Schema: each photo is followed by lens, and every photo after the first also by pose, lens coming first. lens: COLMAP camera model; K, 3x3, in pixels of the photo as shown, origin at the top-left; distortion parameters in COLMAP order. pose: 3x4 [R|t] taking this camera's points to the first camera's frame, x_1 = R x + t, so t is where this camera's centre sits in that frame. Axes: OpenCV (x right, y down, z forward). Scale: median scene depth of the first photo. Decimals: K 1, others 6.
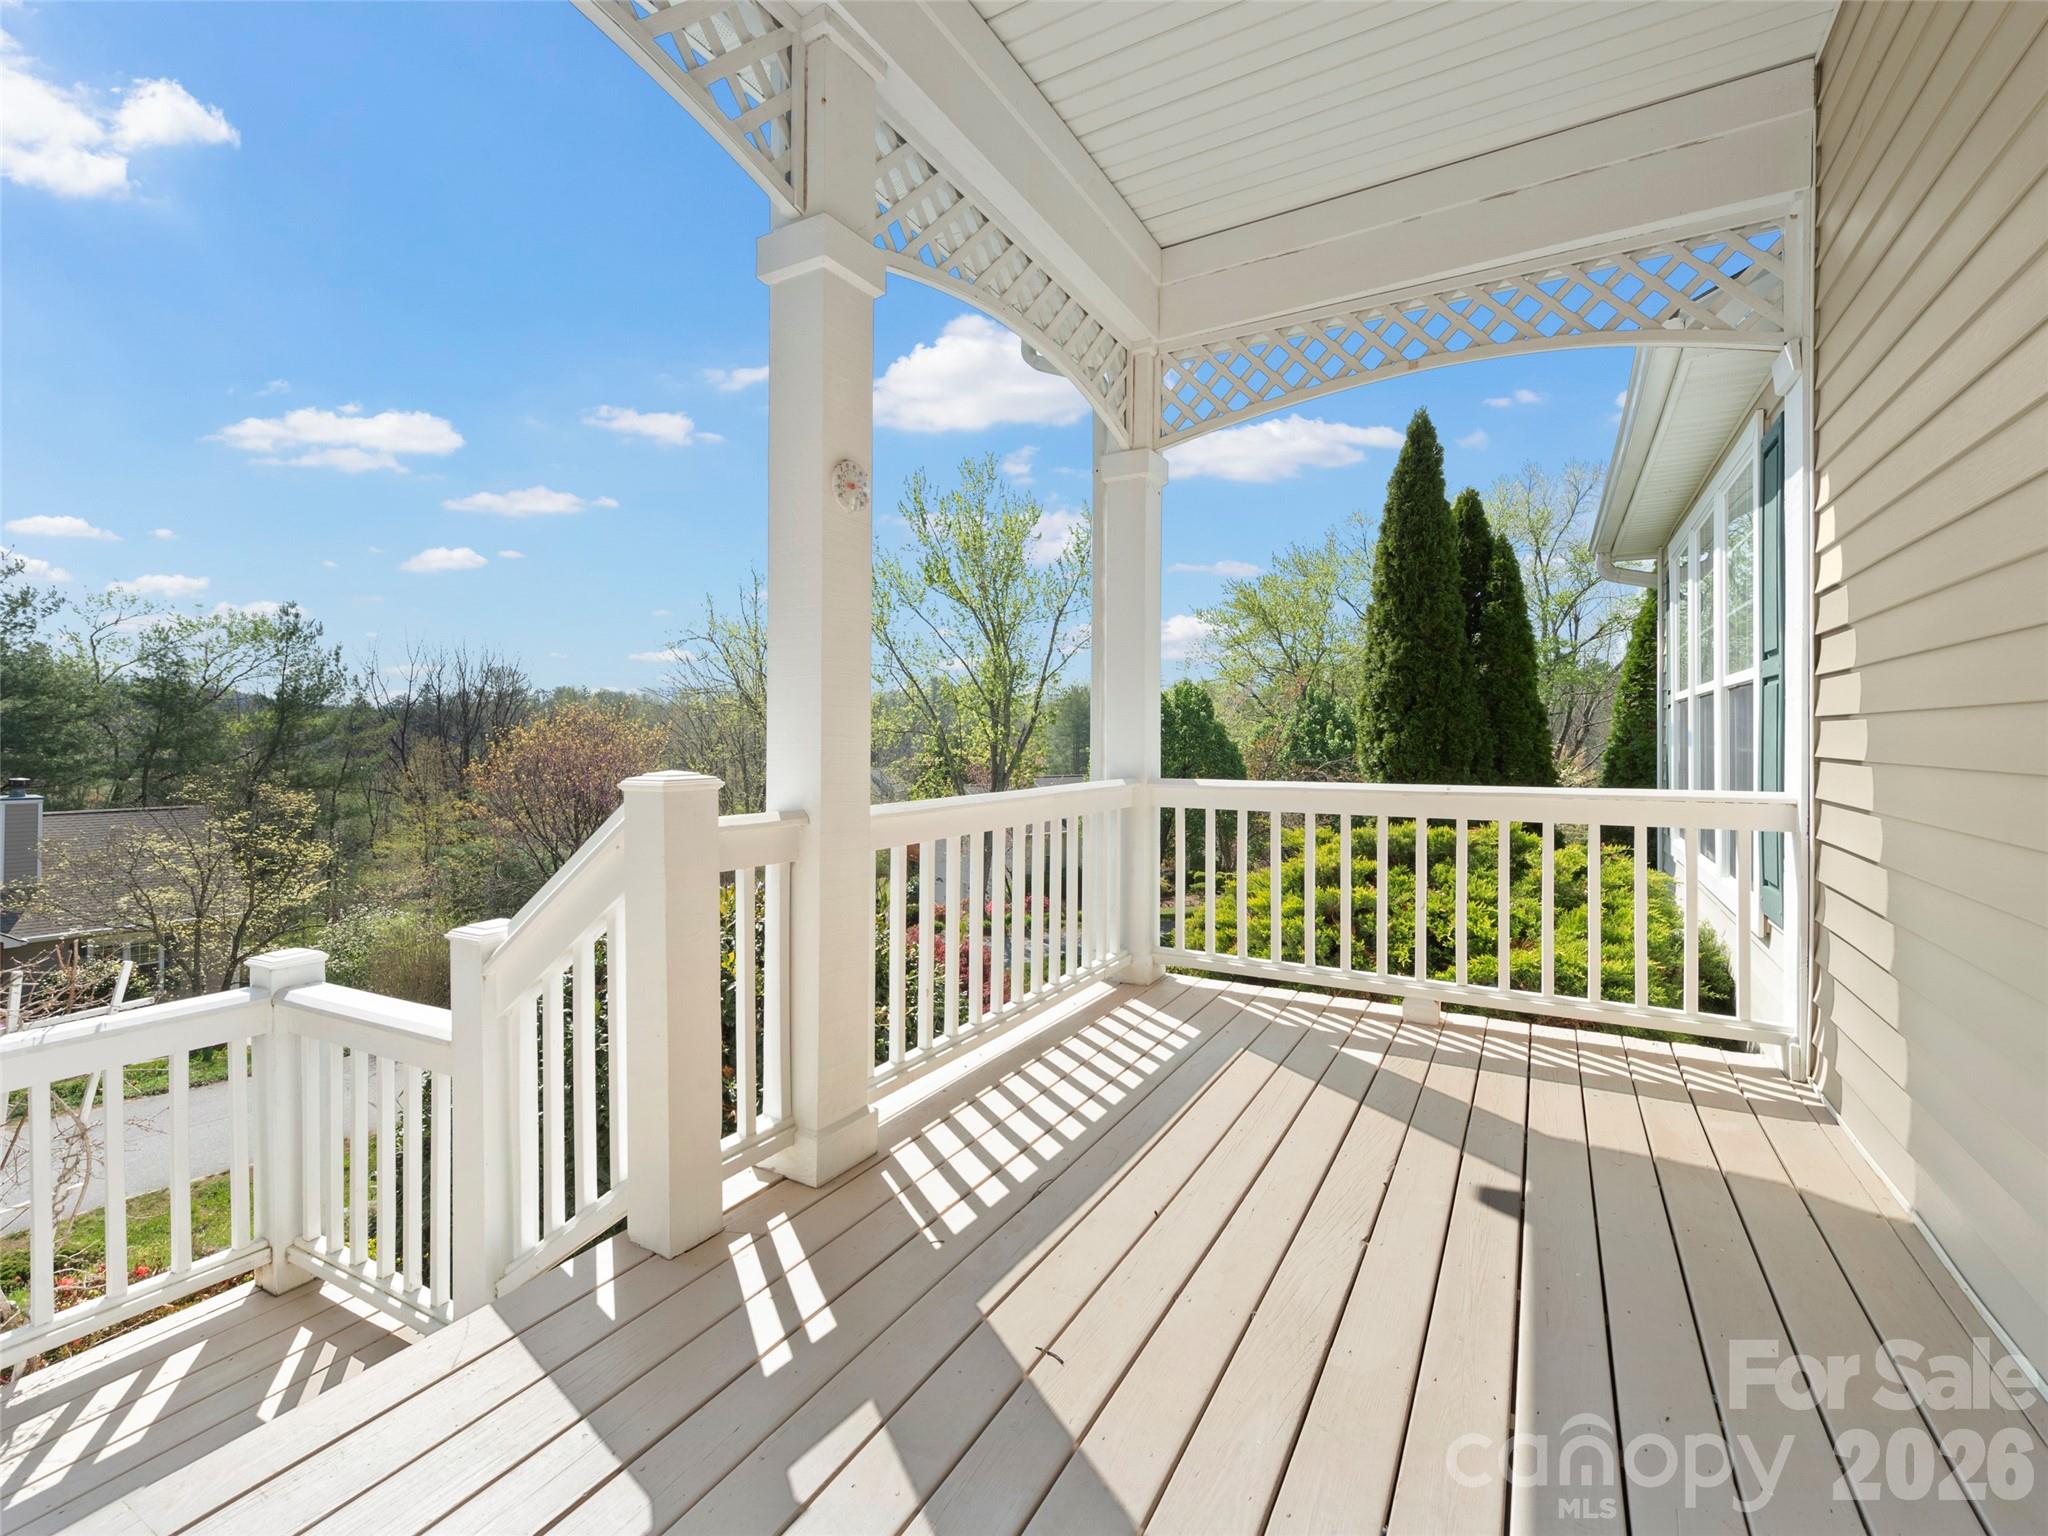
lens RADIAL K [[877.5, 0, 1028.1], [0, 877.5, 727.7], [0, 0, 1]] dist [0.001761, 0.000149]
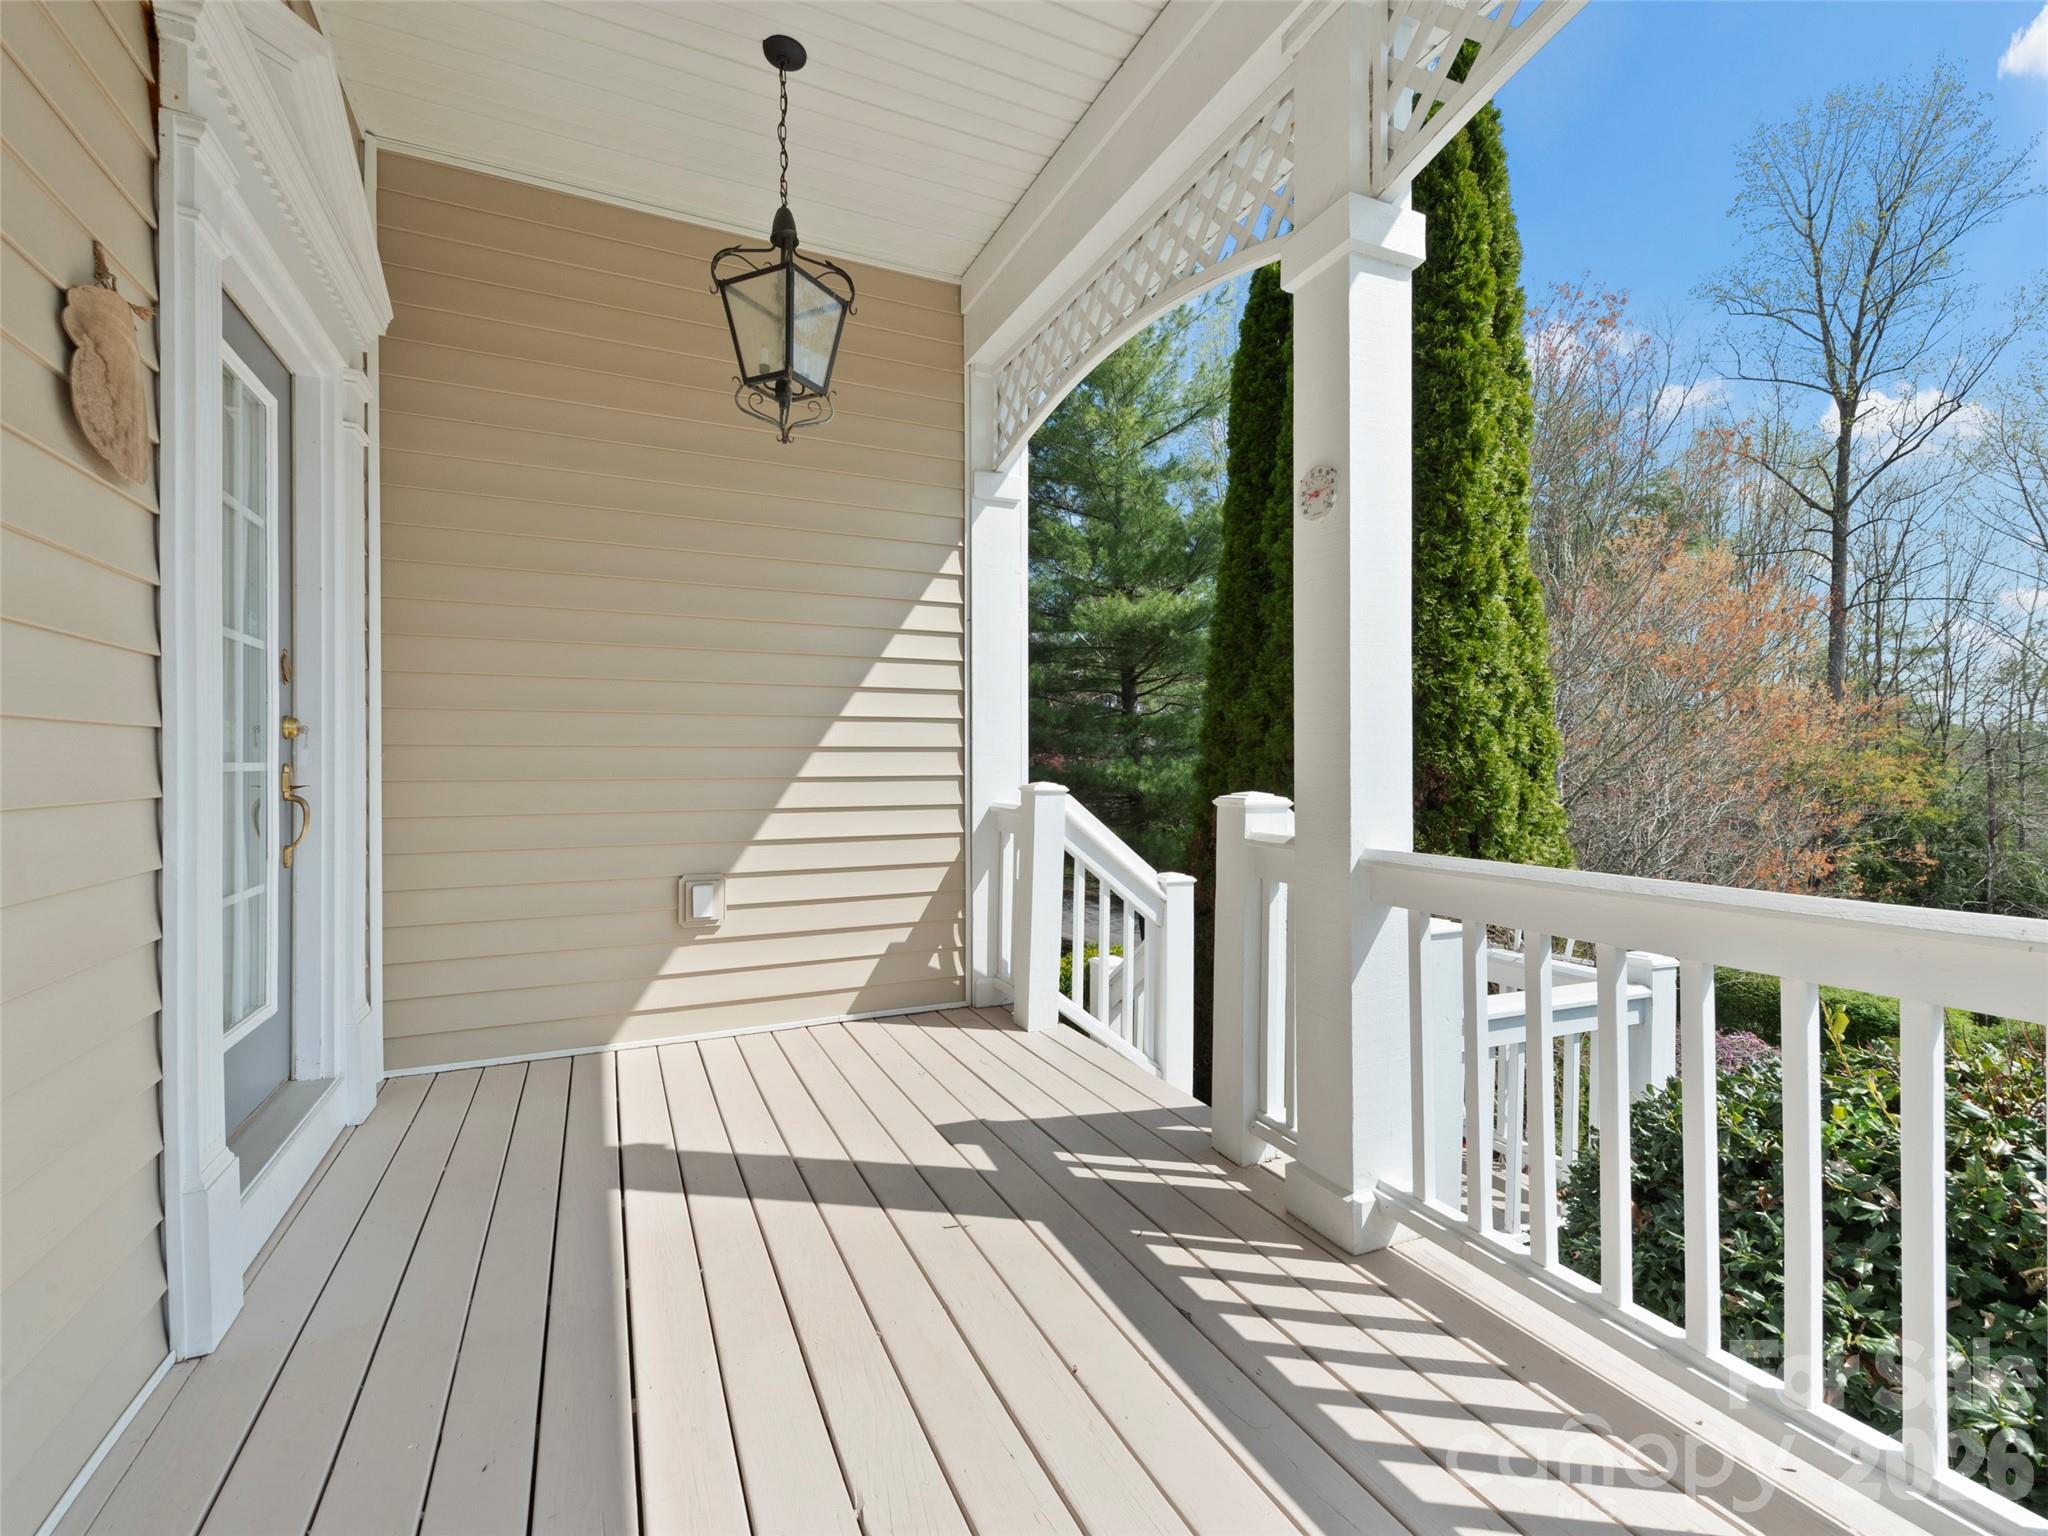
lens RADIAL K [[899.6, 0, 1024.0], [0, 899.6, 768.0], [0, 0, 1]] dist [0.002352, 0.000073]
pose [[-0.561321, 0.002321, -0.827595, 0.885385], [0.002473, 0.999996, 0.001127, 0.012647], [0.827595, -0.001414, -0.561324, 1.494850]]
